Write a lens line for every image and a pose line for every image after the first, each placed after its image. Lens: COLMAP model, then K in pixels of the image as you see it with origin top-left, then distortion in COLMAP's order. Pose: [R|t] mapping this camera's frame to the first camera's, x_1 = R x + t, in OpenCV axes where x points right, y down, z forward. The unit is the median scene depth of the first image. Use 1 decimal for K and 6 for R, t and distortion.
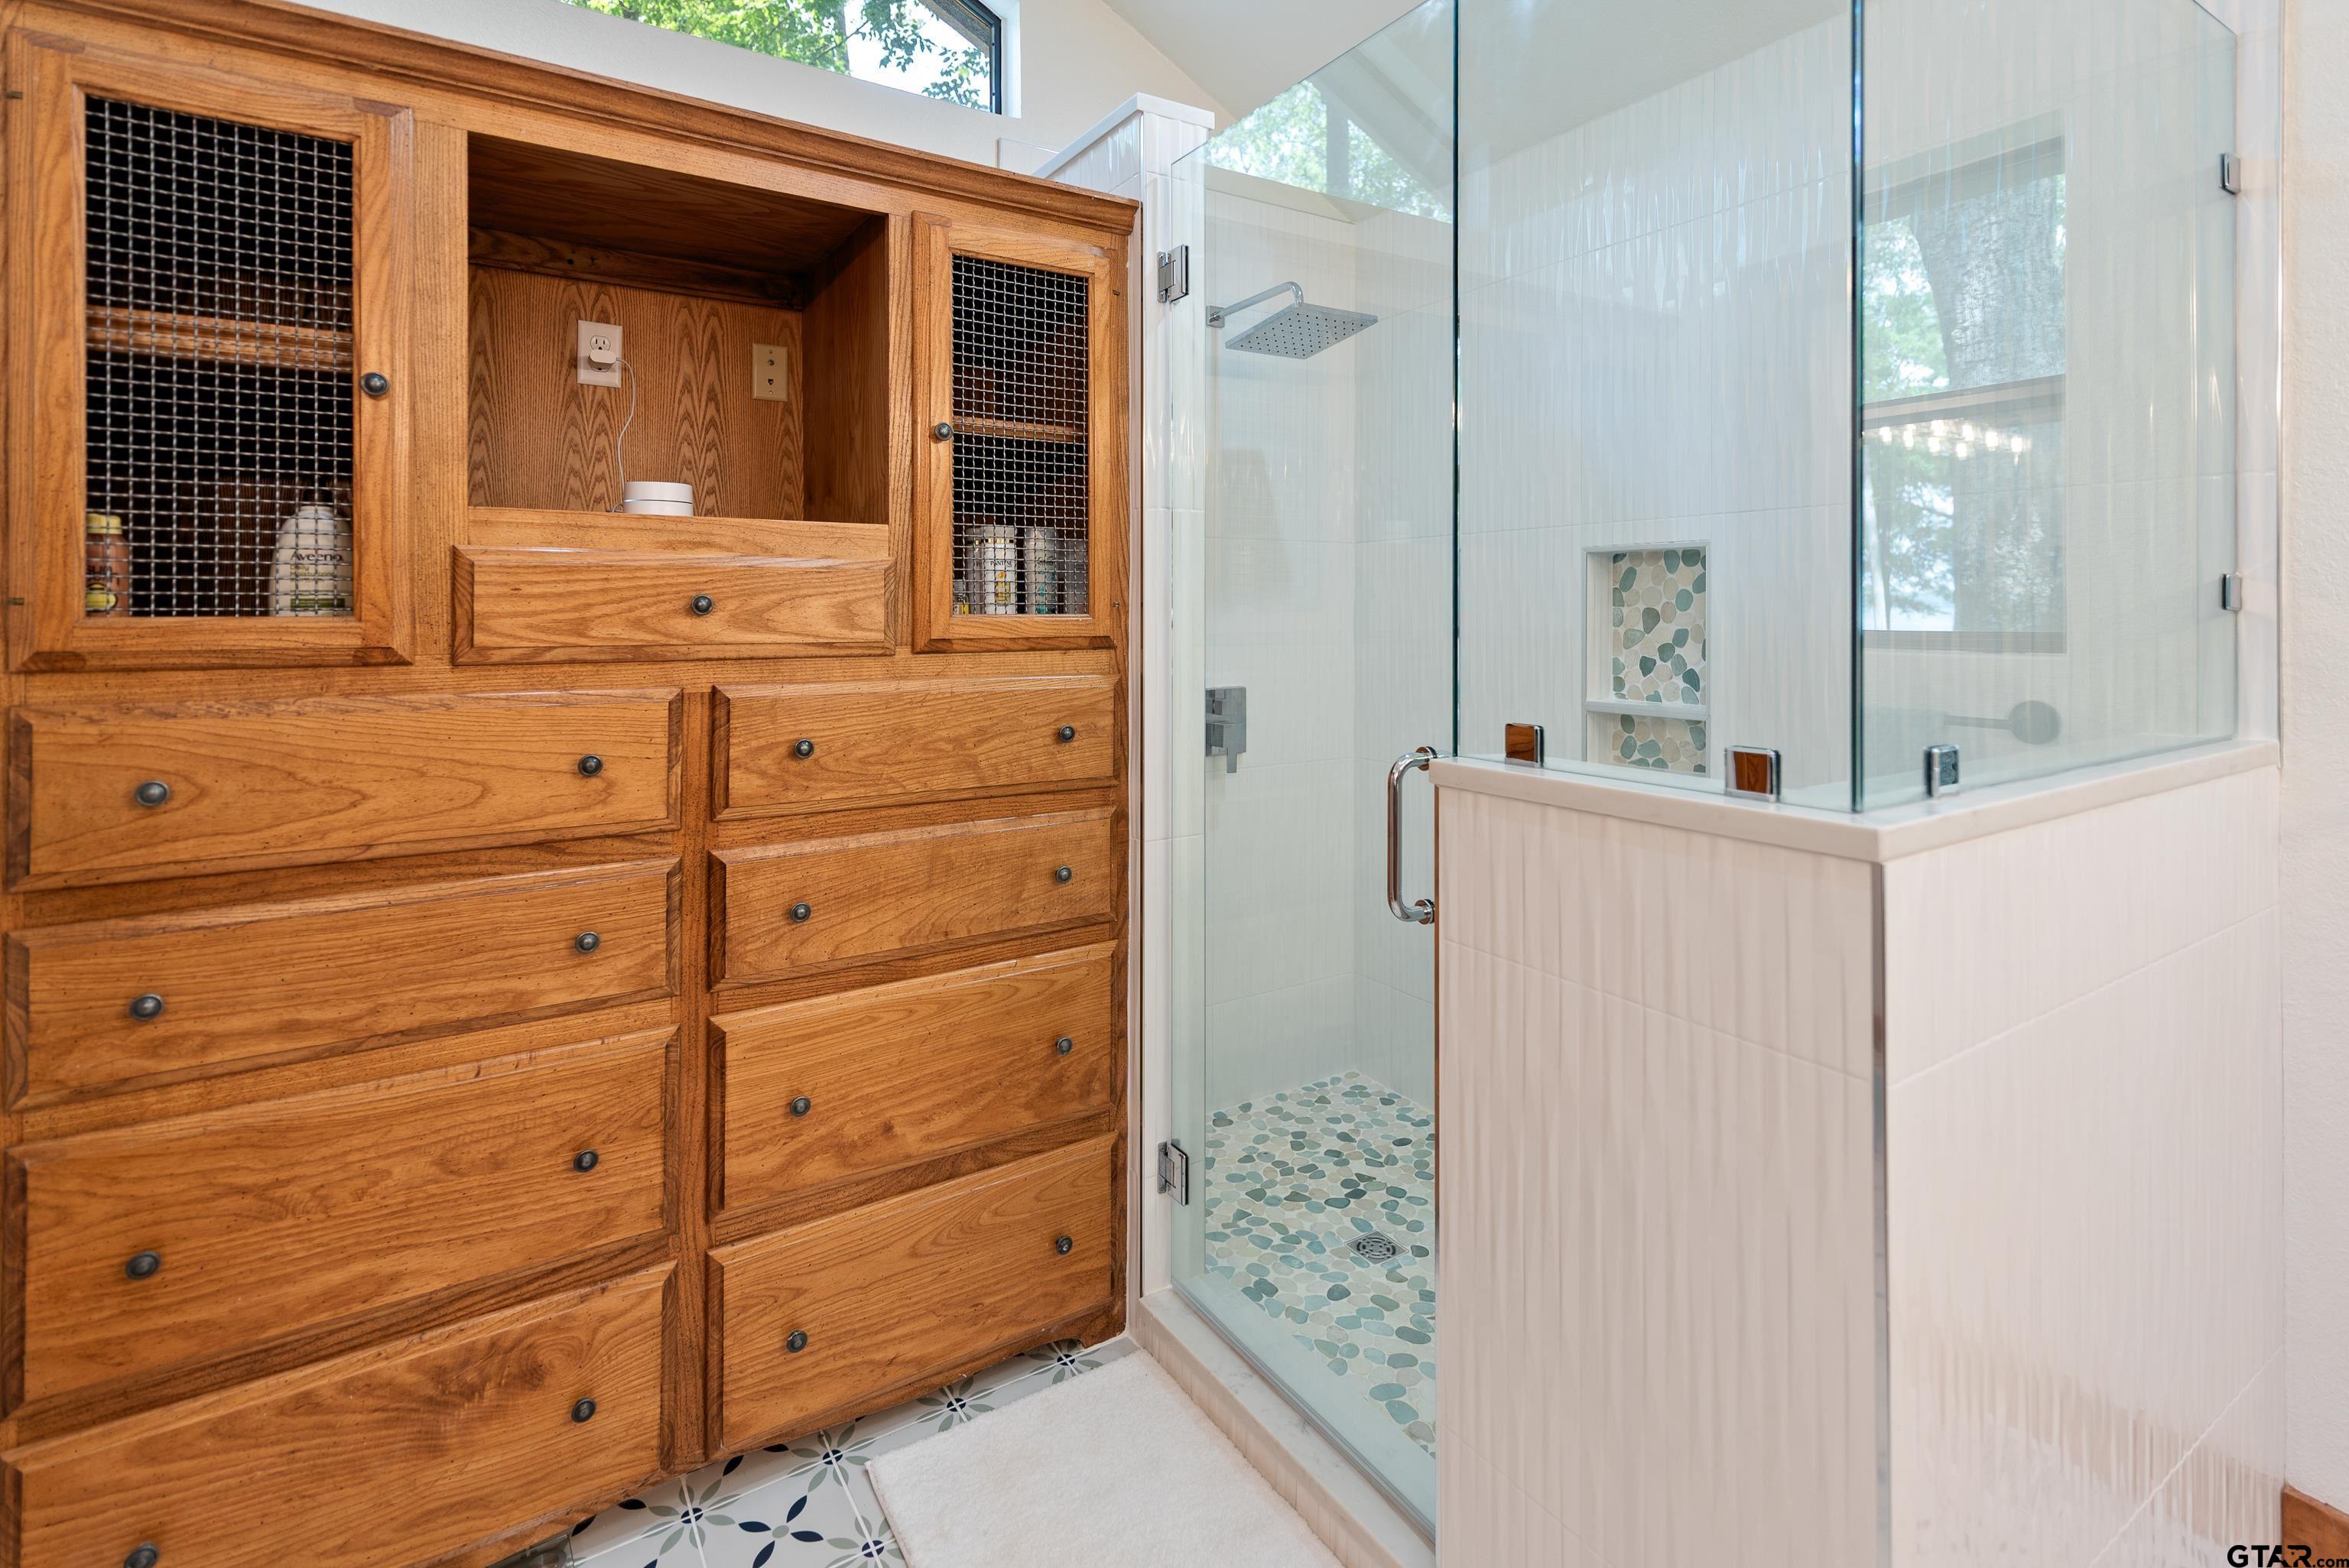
lens RADIAL K [[1098.4, 0, 1176.6], [0, 1098.4, 658.8], [0, 0, 1]] dist [0.002792, -0.000258]
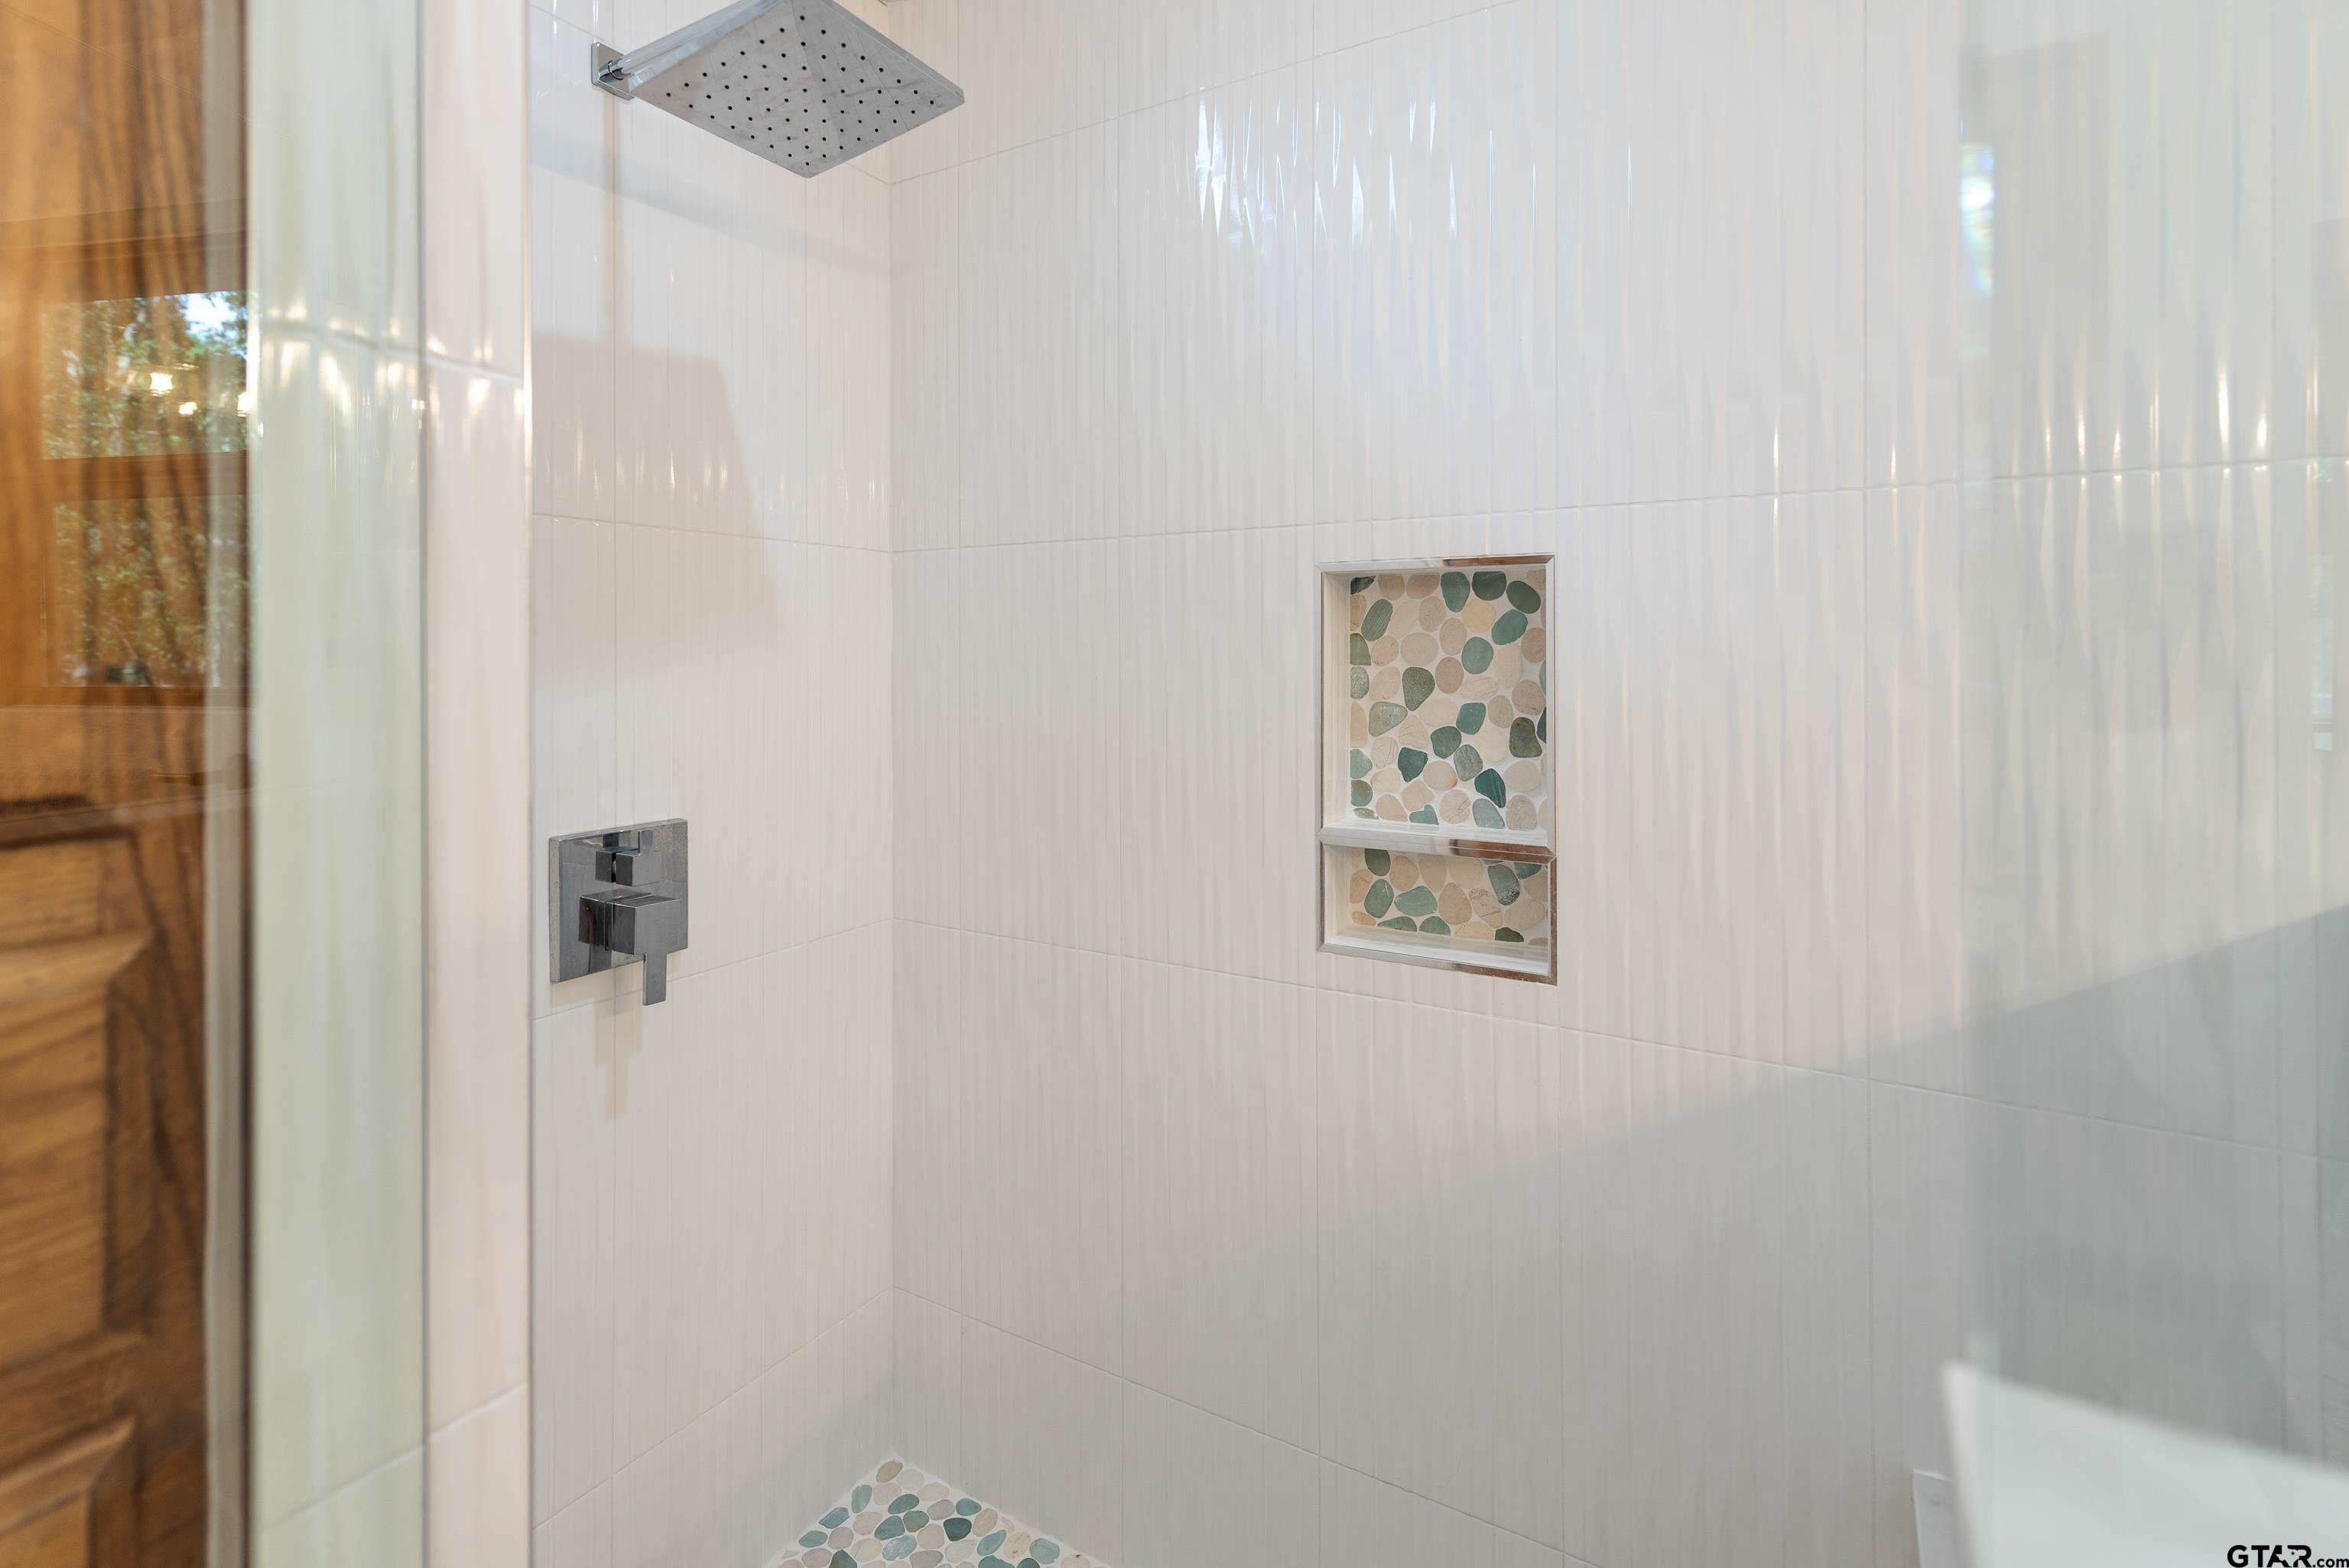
lens RADIAL K [[1098.4, 0, 1176.6], [0, 1098.4, 658.8], [0, 0, 1]] dist [0.002792, -0.000258]
pose [[0.890197, 0.002298, 0.455570, 0.038611], [0.016258, 0.999190, -0.036808, -0.030857], [-0.455286, 0.040173, 0.889439, 0.518549]]
